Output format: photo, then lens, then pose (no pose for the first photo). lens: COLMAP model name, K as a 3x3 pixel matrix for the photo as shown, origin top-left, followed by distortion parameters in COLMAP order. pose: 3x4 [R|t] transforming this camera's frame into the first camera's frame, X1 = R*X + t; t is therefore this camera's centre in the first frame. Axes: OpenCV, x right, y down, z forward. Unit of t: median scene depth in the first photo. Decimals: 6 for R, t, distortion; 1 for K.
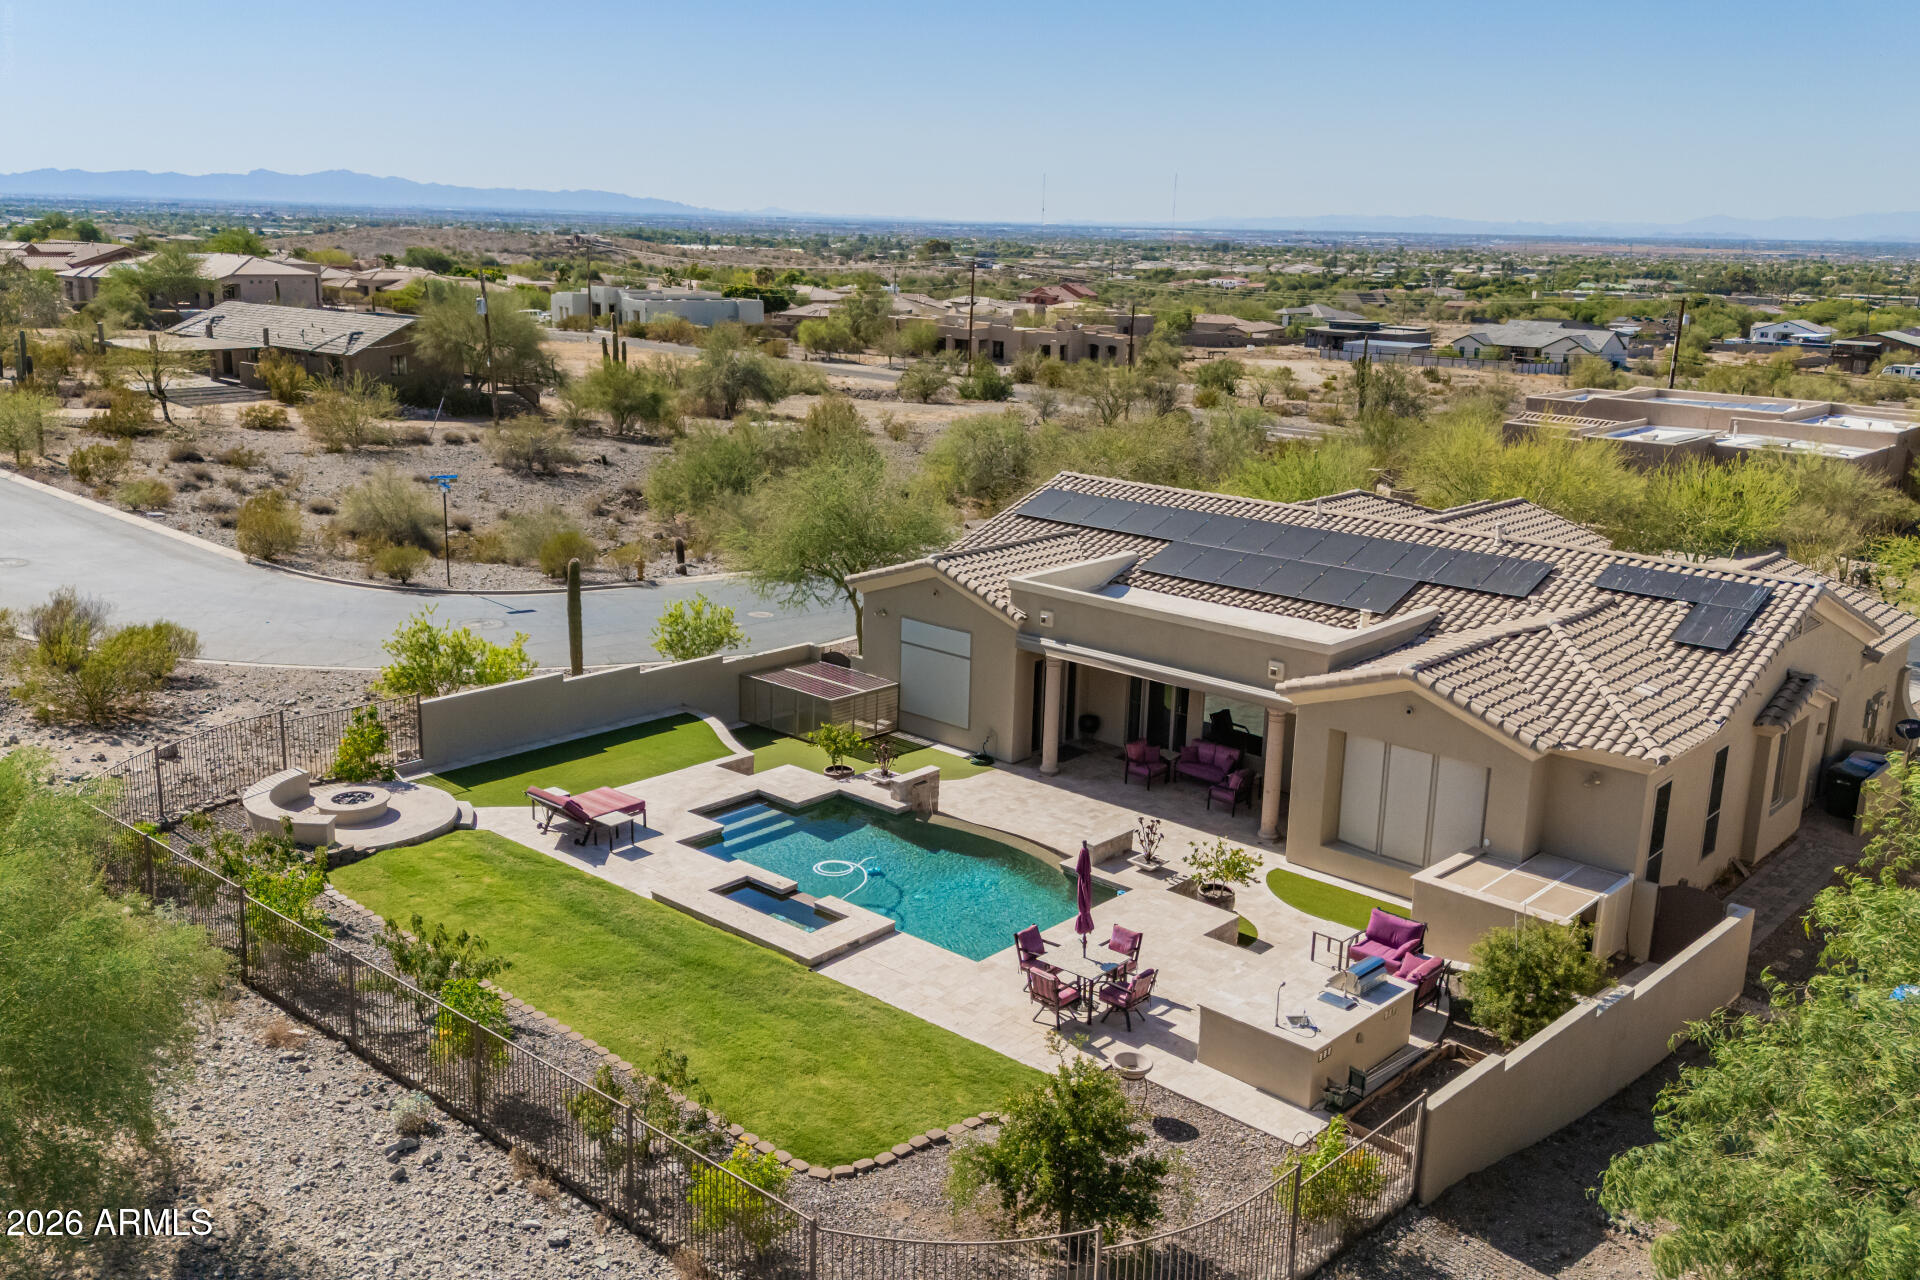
lens RADIAL K [[1669.3, 0, 967.9], [0, 1669.3, 663.0], [0, 0, 1]] dist [0.100515, -0.127829]
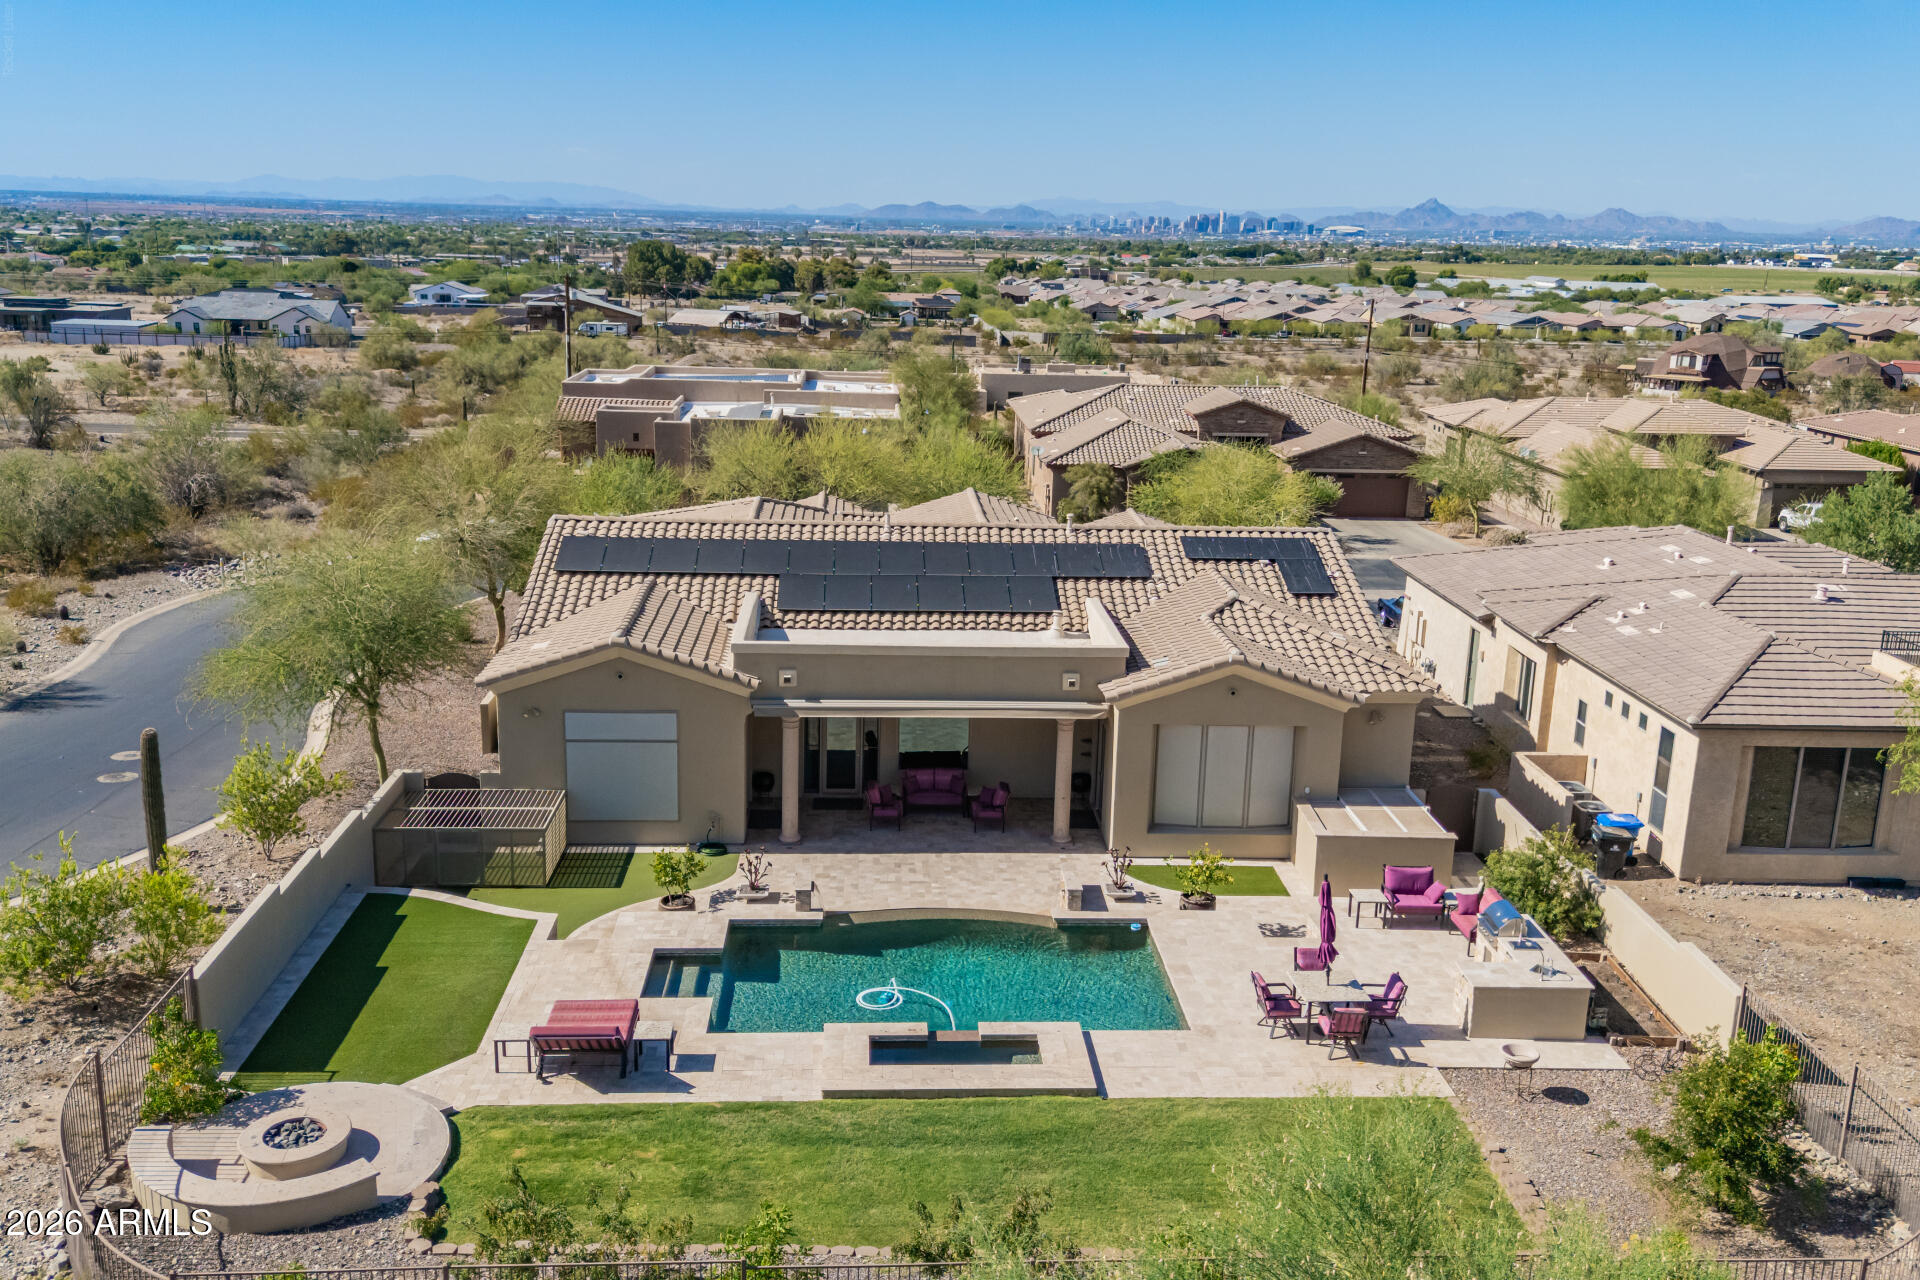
lens RADIAL K [[1690.4, 0, 966.4], [0, 1690.4, 639.6], [0, 0, 1]] dist [0.062152, -0.036209]
pose [[0.710414, -0.181220, 0.680052, -0.578377], [0.176075, 0.981316, 0.077564, -0.115636], [-0.681402, 0.064637, 0.729049, 0.287559]]
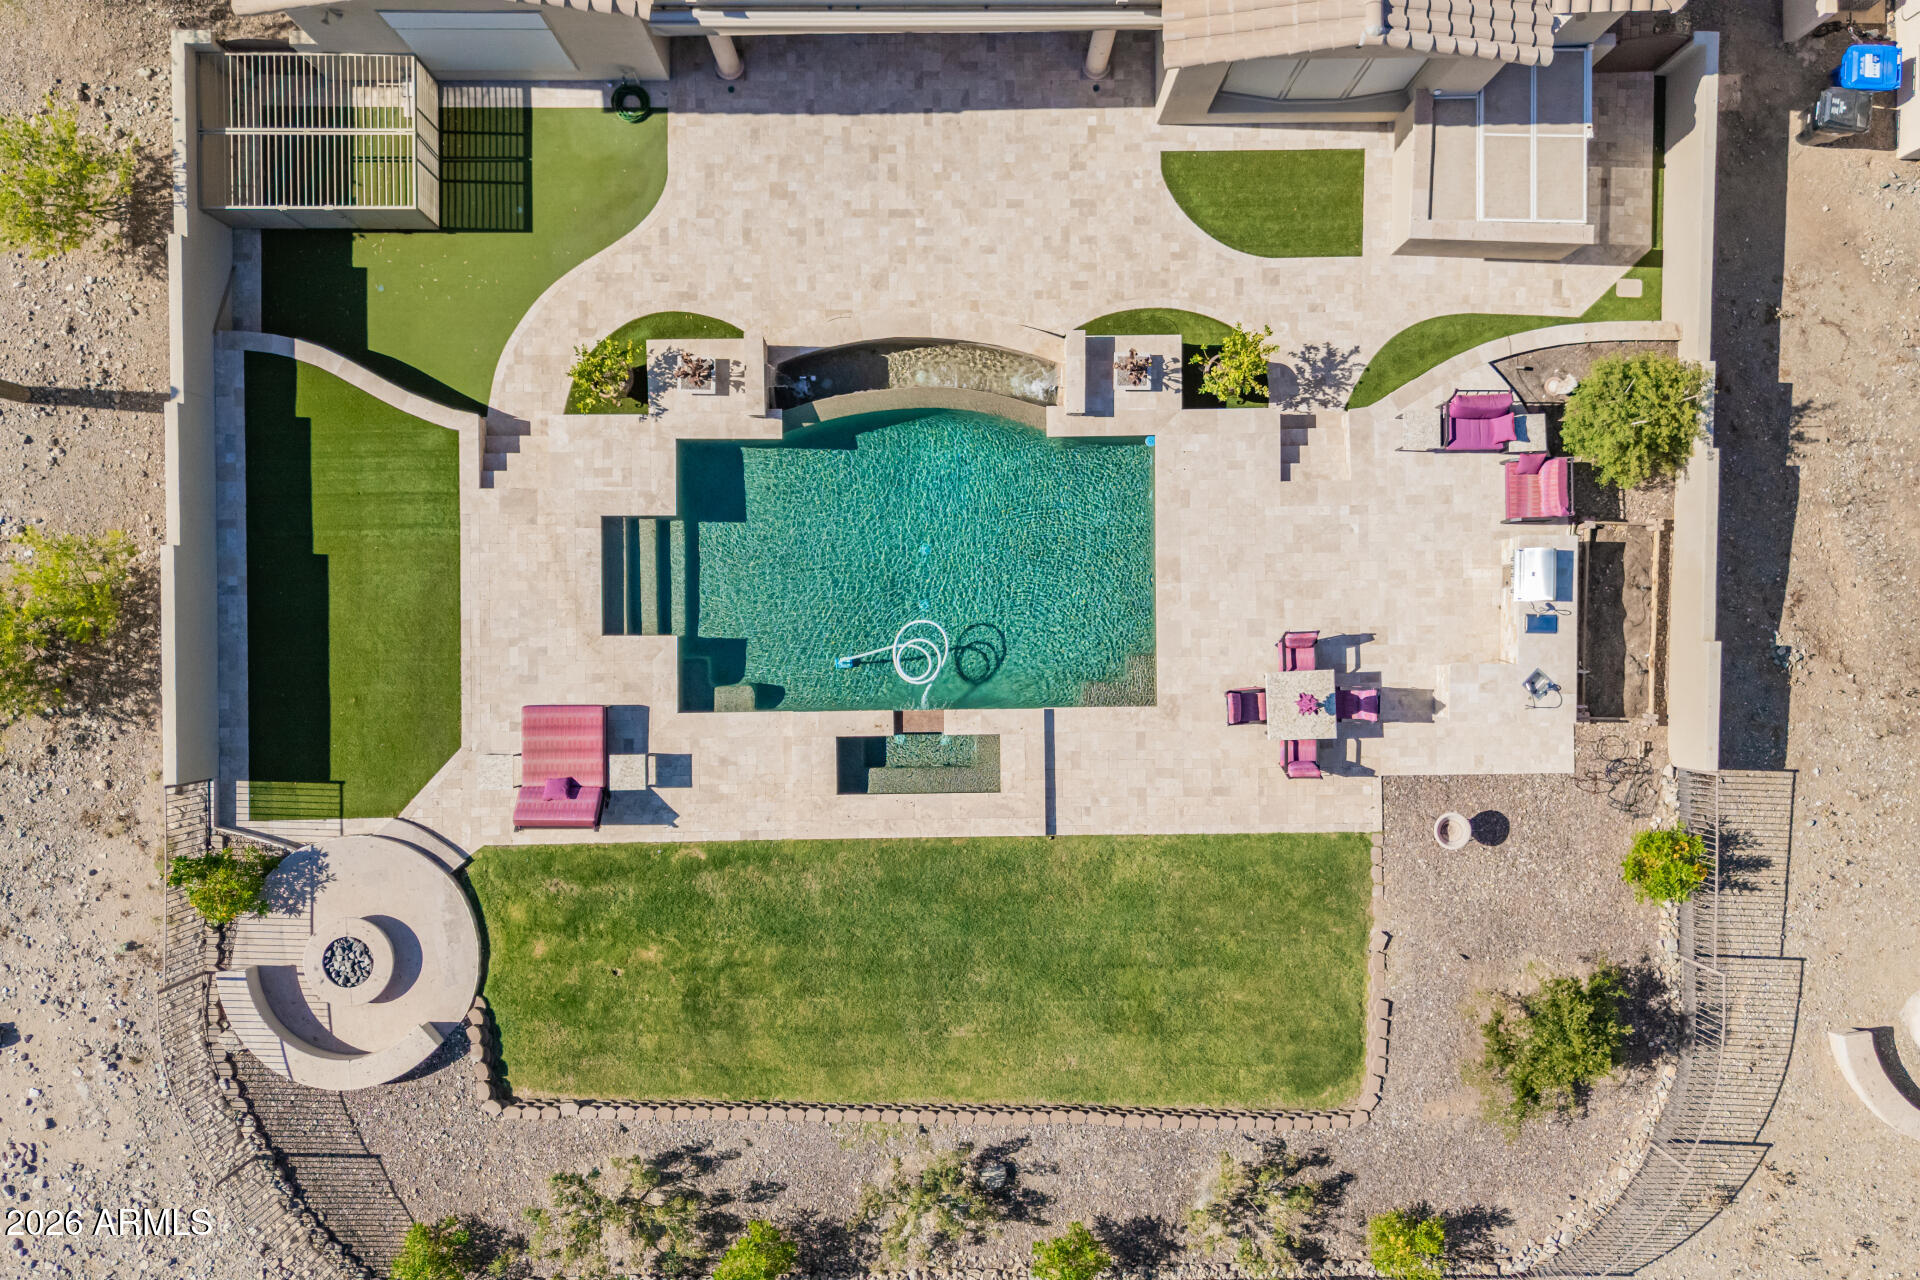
lens RADIAL K [[1690.4, 0, 966.4], [0, 1690.4, 639.6], [0, 0, 1]] dist [0.062152, -0.036209]
pose [[0.745093, -0.666599, -0.021946, -0.024496], [0.181572, 0.171071, 0.968383, -0.648849], [-0.641769, -0.725521, 0.248500, 0.689922]]
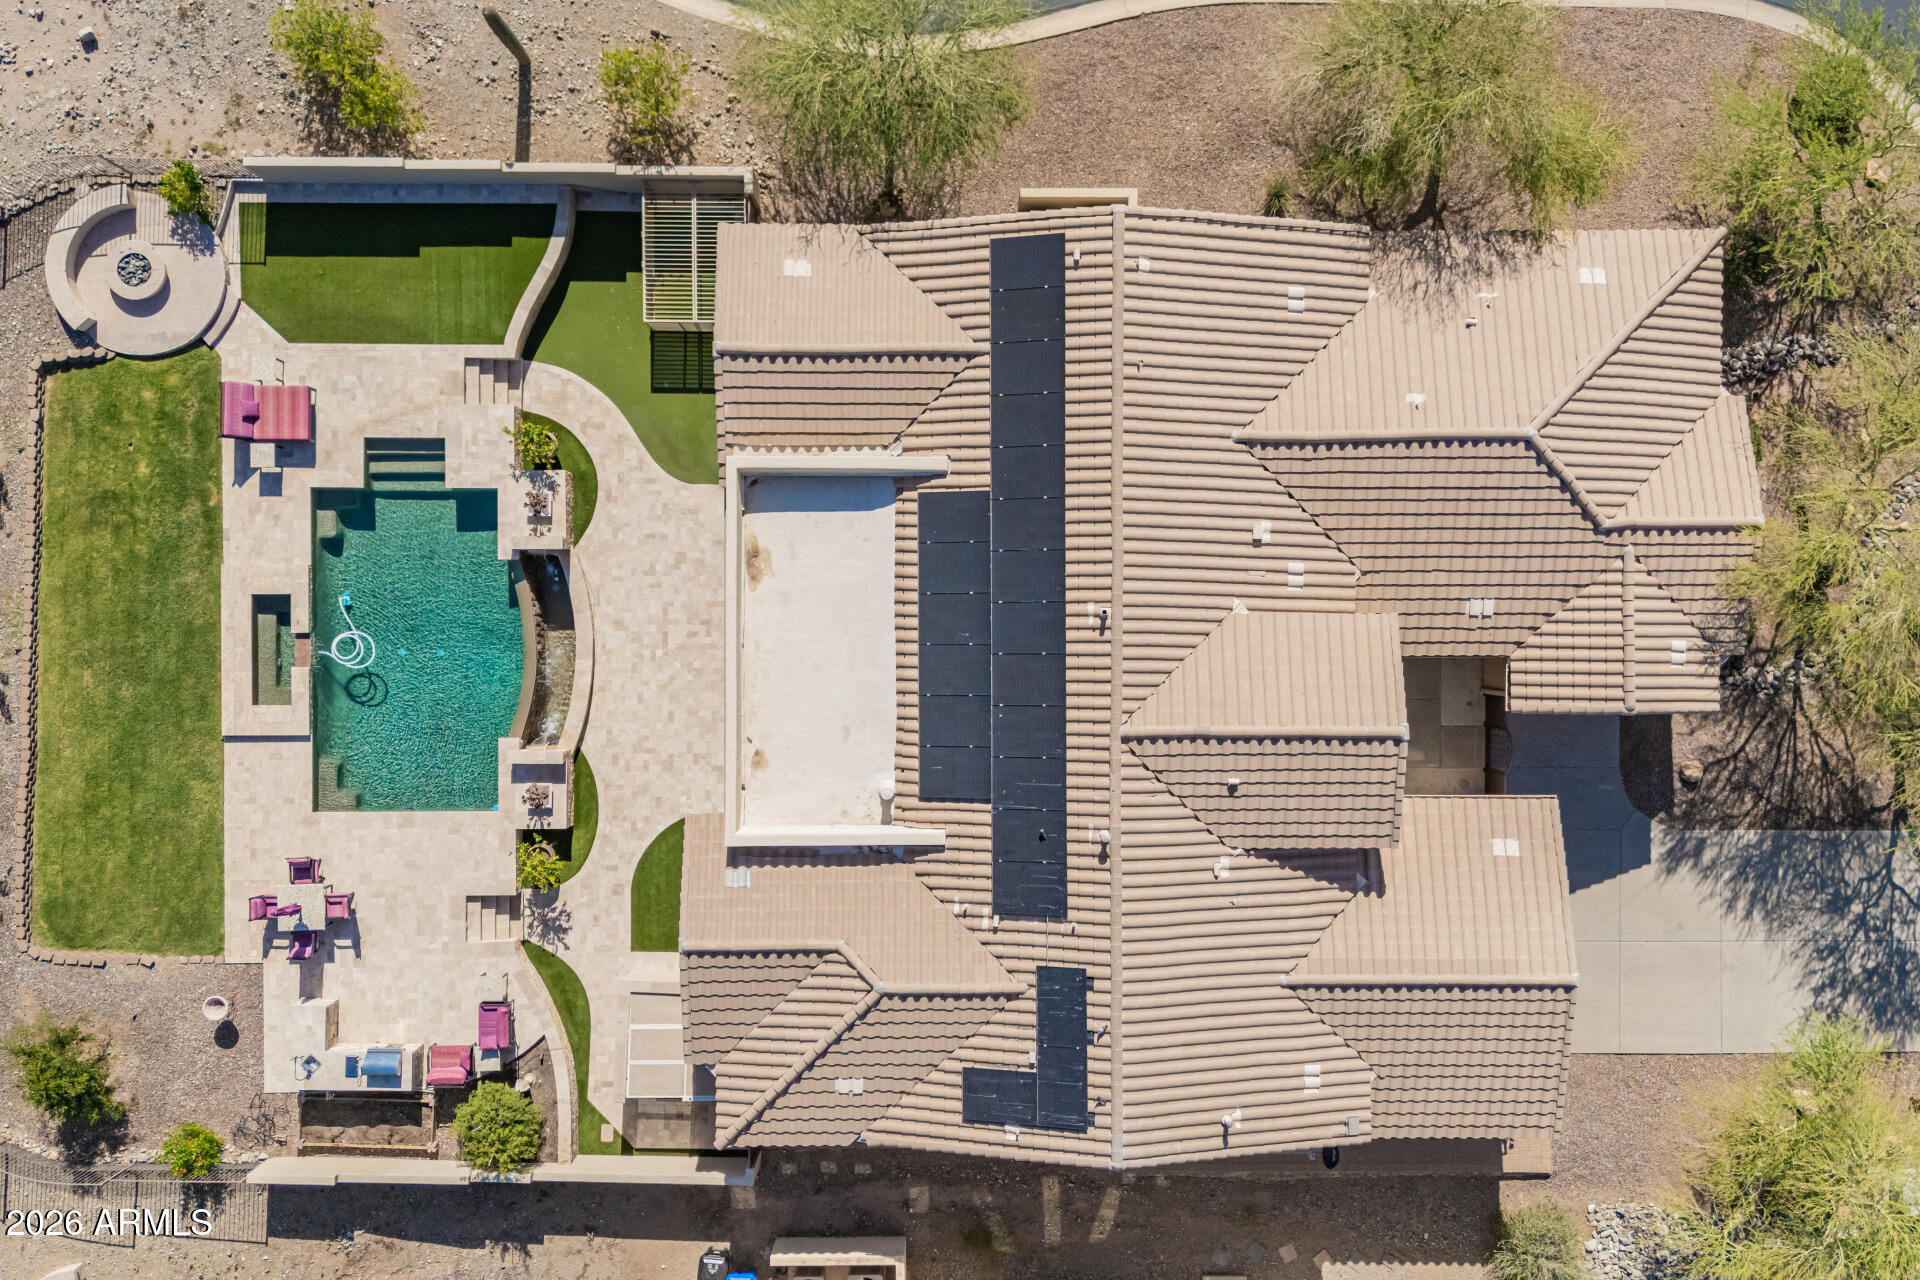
lens RADIAL K [[1690.4, 0, 966.4], [0, 1690.4, 639.6], [0, 0, 1]] dist [0.062152, -0.036209]
pose [[0.660541, 0.750283, -0.027596, 0.248225], [-0.175576, 0.190103, 0.965937, -1.106490], [0.729972, -0.633196, 0.257302, 0.910085]]
